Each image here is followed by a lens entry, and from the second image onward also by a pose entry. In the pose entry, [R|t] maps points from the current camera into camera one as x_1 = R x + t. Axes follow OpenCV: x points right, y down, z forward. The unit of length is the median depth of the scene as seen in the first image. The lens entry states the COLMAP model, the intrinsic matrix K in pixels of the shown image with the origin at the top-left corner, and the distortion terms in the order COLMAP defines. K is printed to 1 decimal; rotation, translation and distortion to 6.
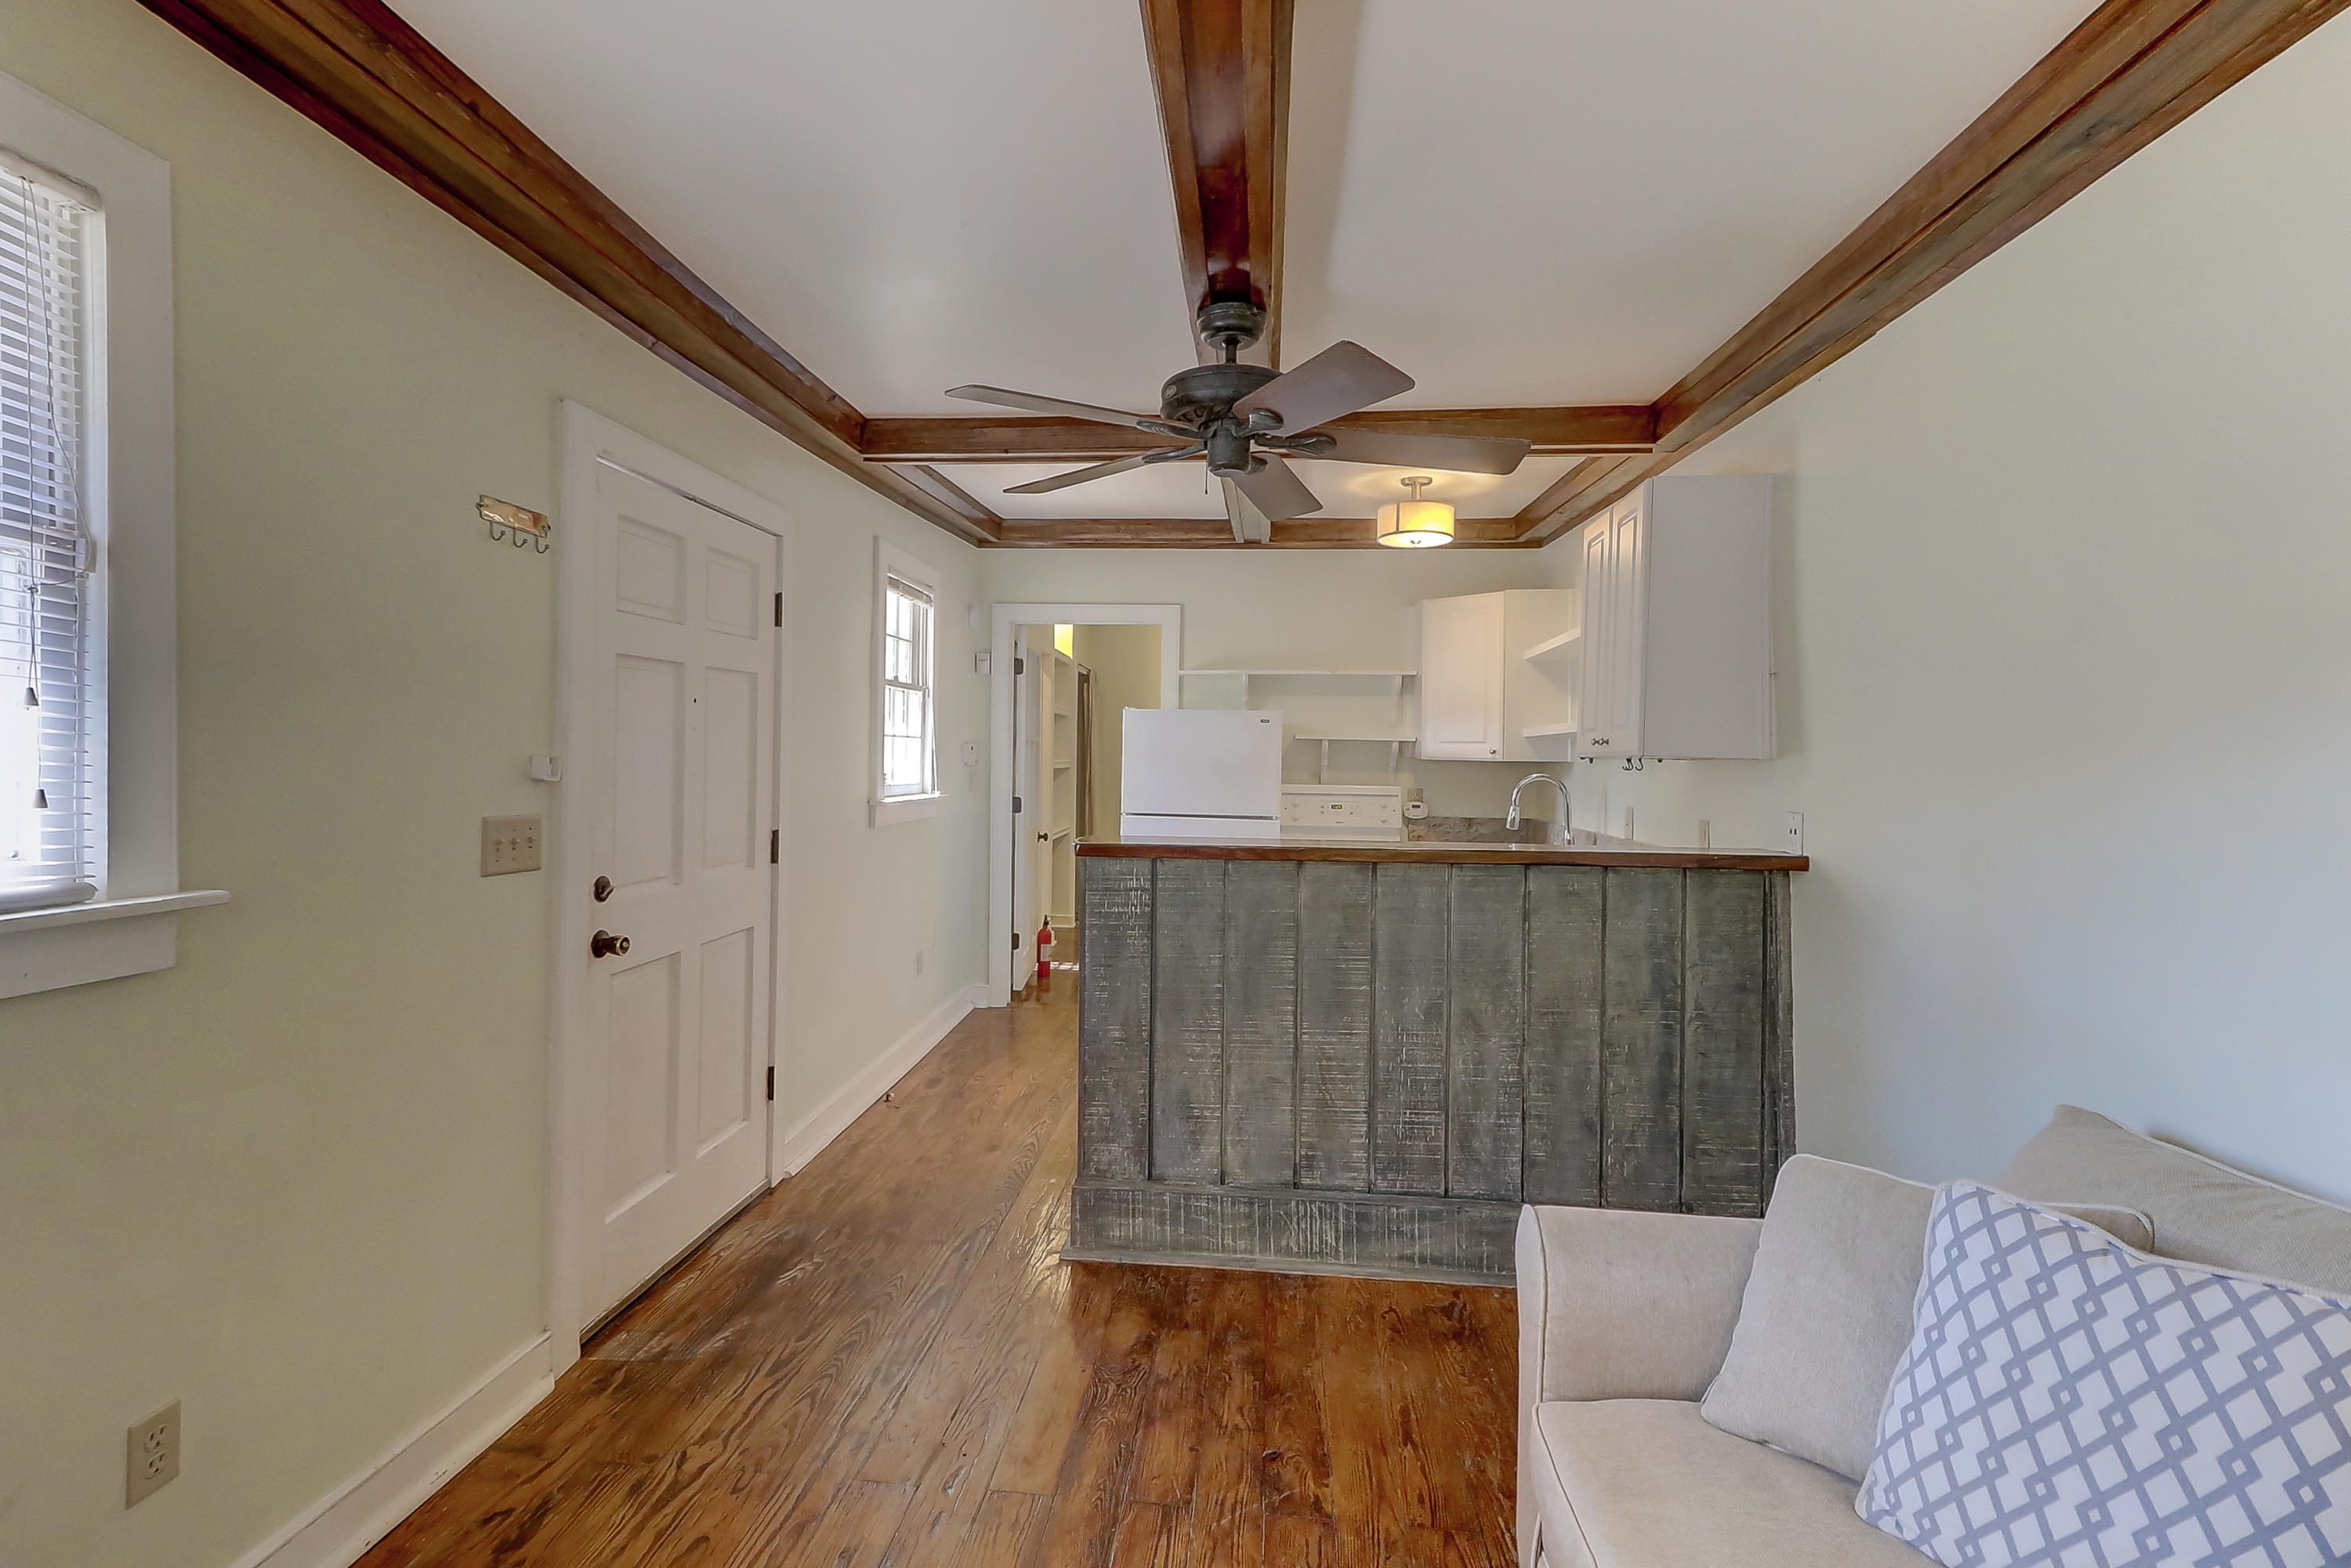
lens RADIAL K [[1078.5, 0, 1177.5], [0, 1078.5, 768.8], [0, 0, 1]] dist [0.027683, -0.003058]
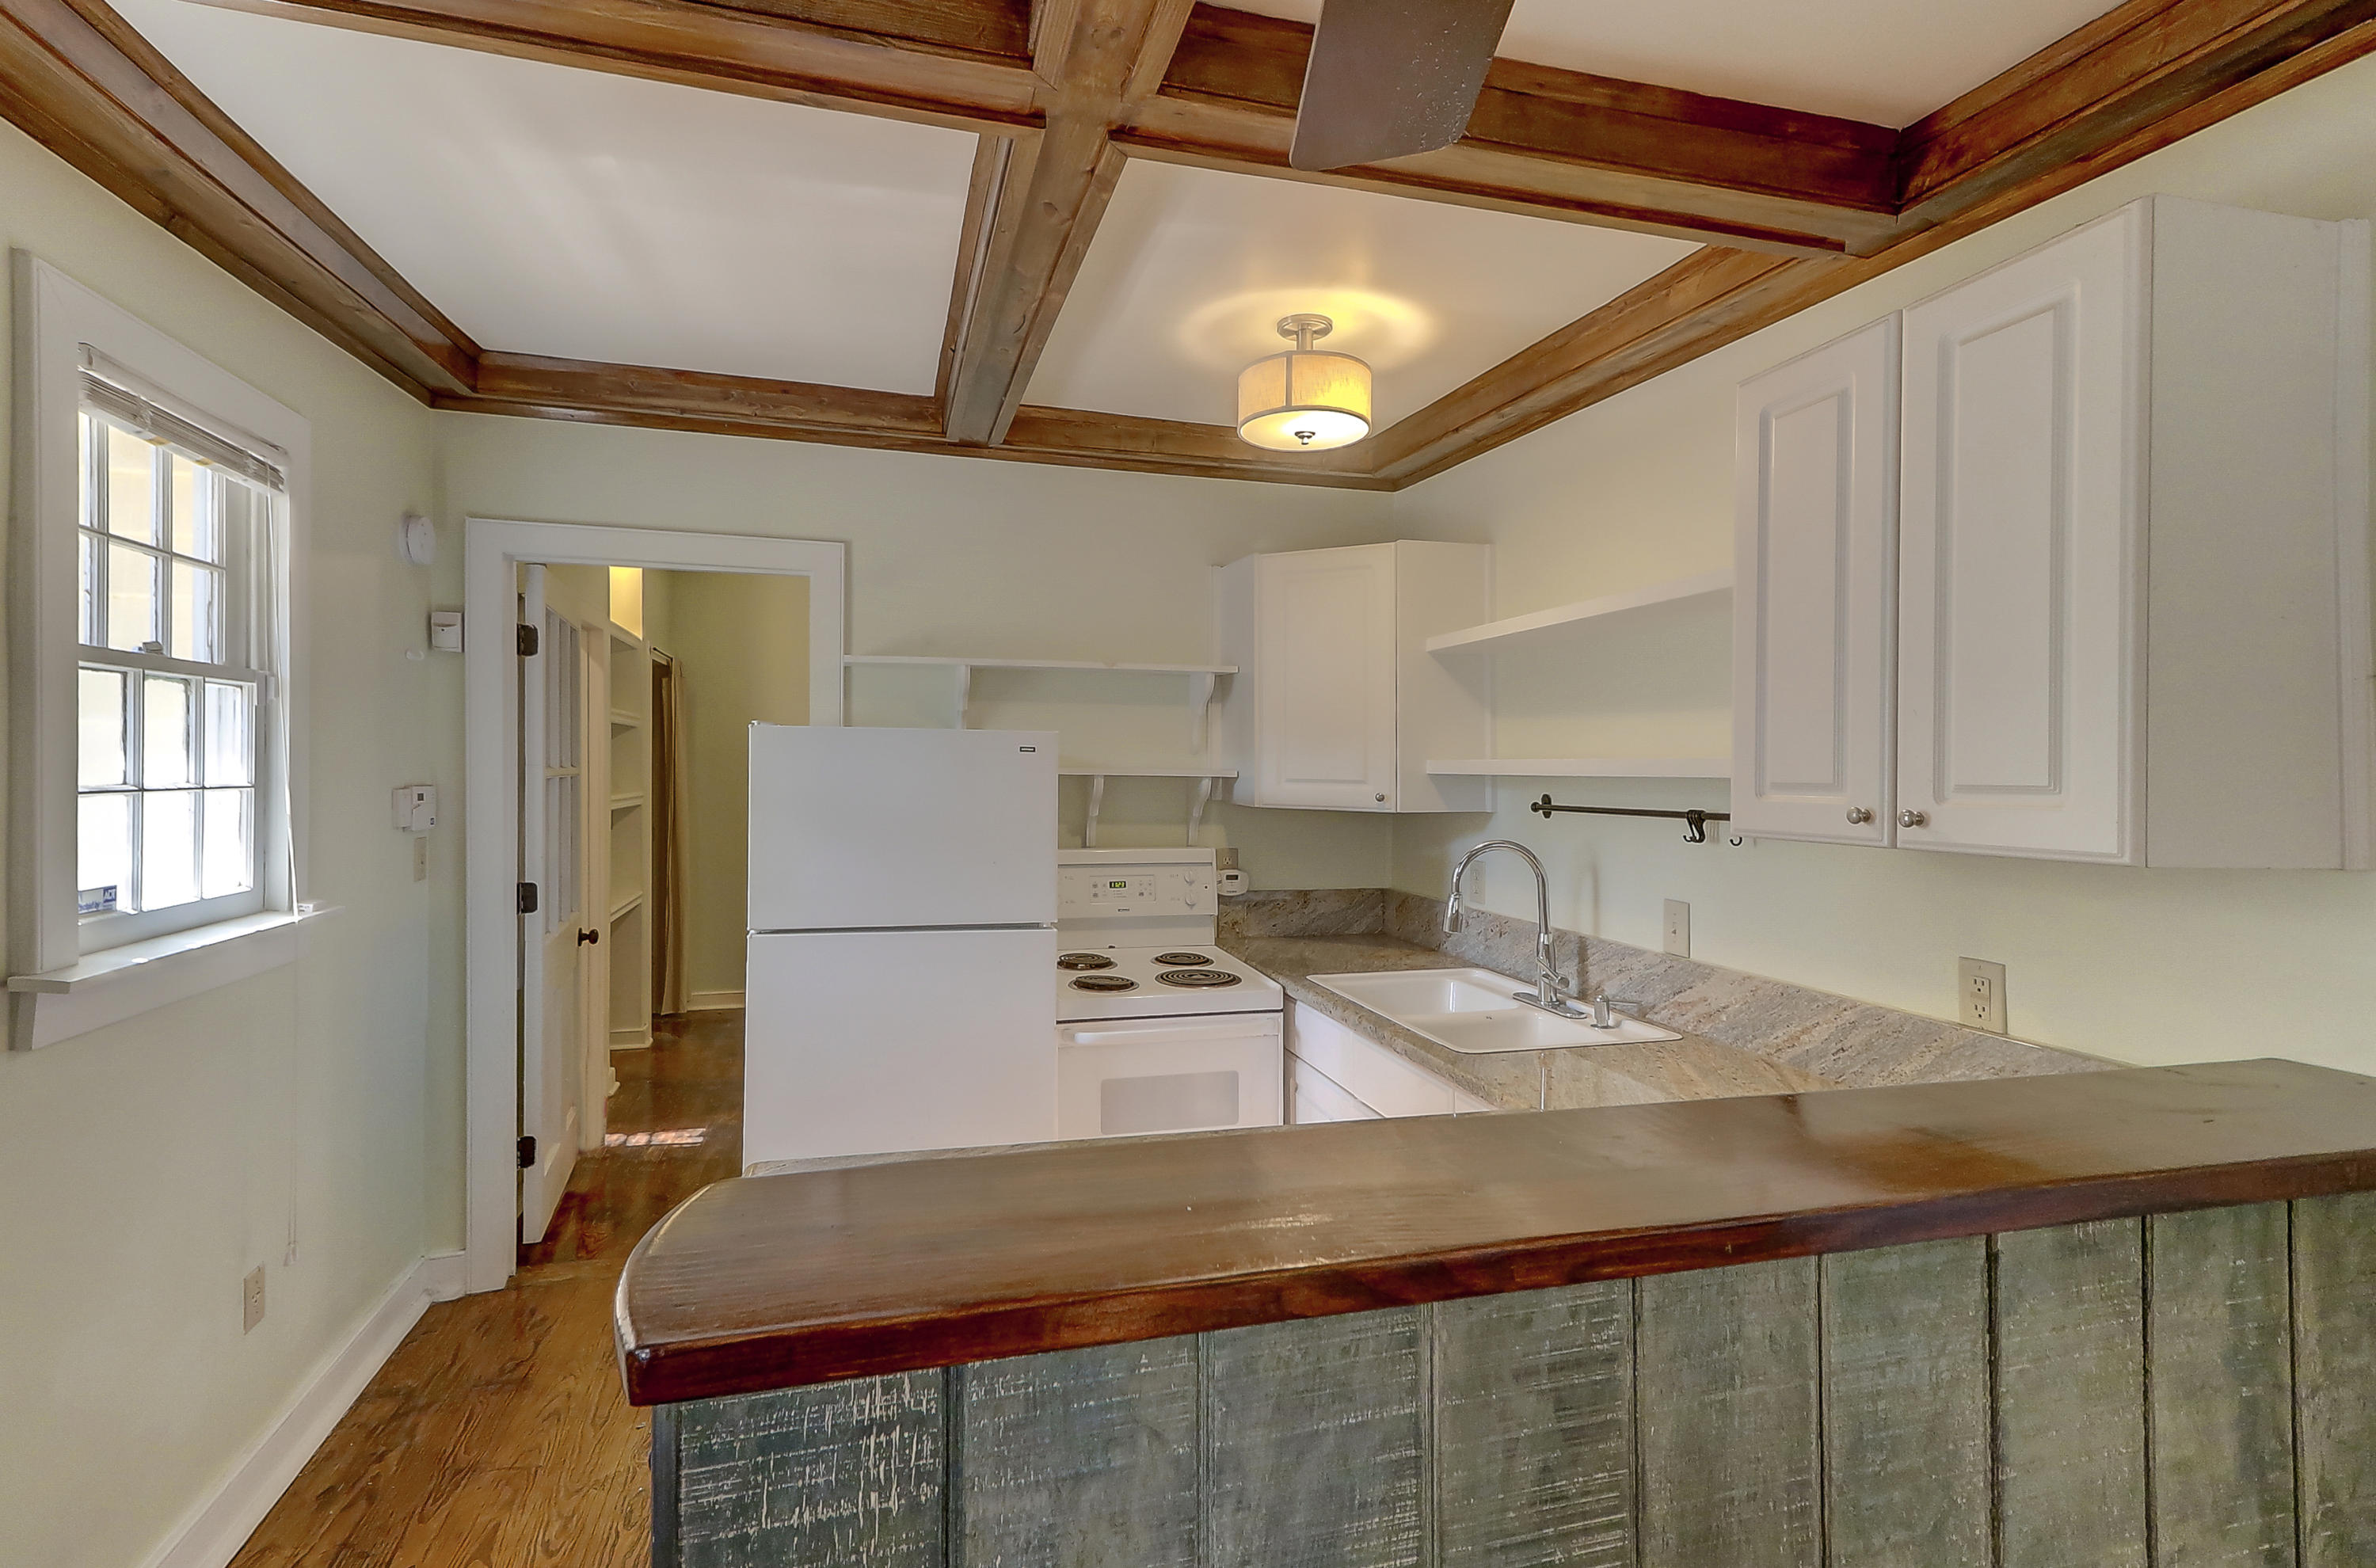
lens RADIAL K [[1090.0, 0, 1161.8], [0, 1090.0, 780.9], [0, 0, 1]] dist [0.027683, -0.003058]
pose [[0.942623, -0.011185, 0.333671, -0.039080], [0.009013, 0.999927, 0.008056, -0.031453], [-0.333737, -0.004587, 0.942655, 0.443789]]
